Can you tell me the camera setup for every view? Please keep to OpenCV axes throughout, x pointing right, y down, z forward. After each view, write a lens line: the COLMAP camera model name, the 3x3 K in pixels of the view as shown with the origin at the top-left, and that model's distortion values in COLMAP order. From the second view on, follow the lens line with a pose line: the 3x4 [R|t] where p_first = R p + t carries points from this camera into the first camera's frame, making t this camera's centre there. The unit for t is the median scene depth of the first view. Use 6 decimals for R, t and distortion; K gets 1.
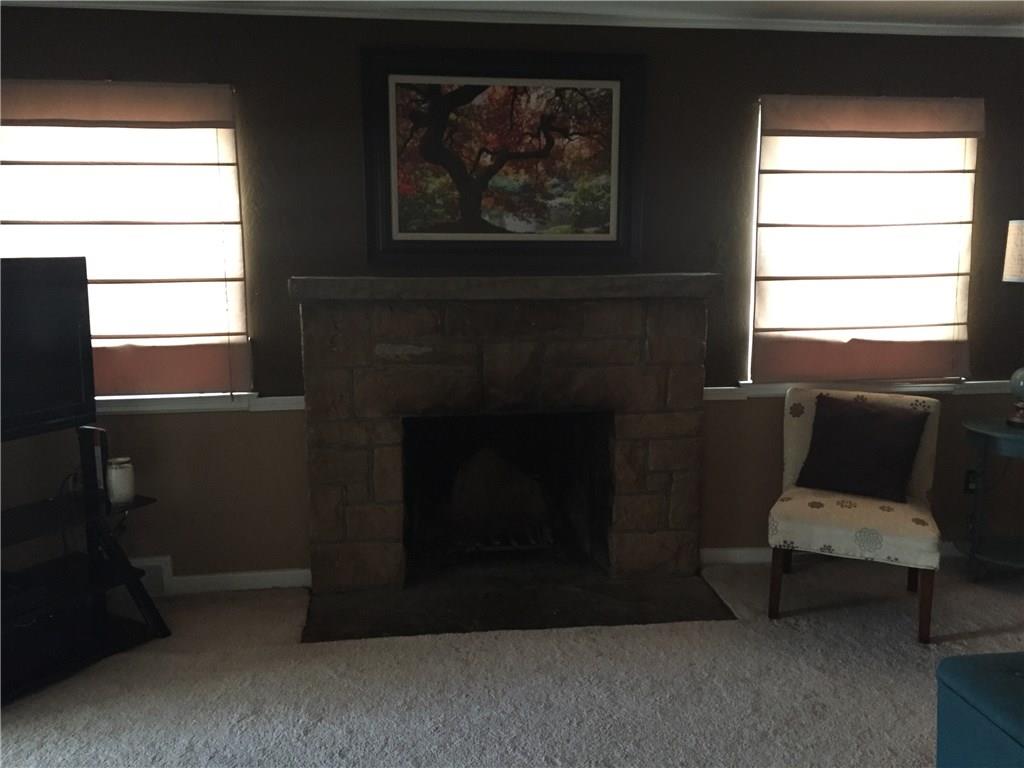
lens RADIAL K [[875.7, 0, 510.0], [0, 875.7, 383.6], [0, 0, 1]] dist [0.066083, -0.067606]
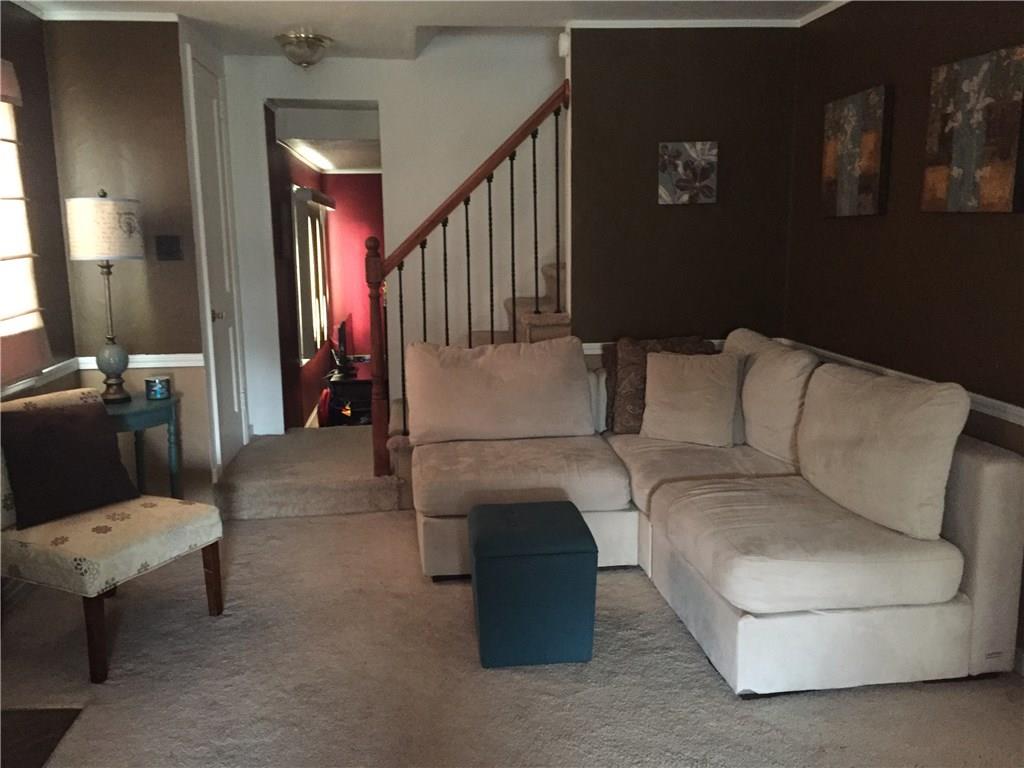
lens RADIAL K [[875.7, 0, 511.1], [0, 875.7, 383.4], [0, 0, 1]] dist [0.066083, -0.067606]
pose [[-0.004683, -0.163872, 0.986470, -0.462942], [0.167933, 0.972343, 0.162322, -0.068641], [-0.985787, 0.166421, 0.022966, 0.571800]]
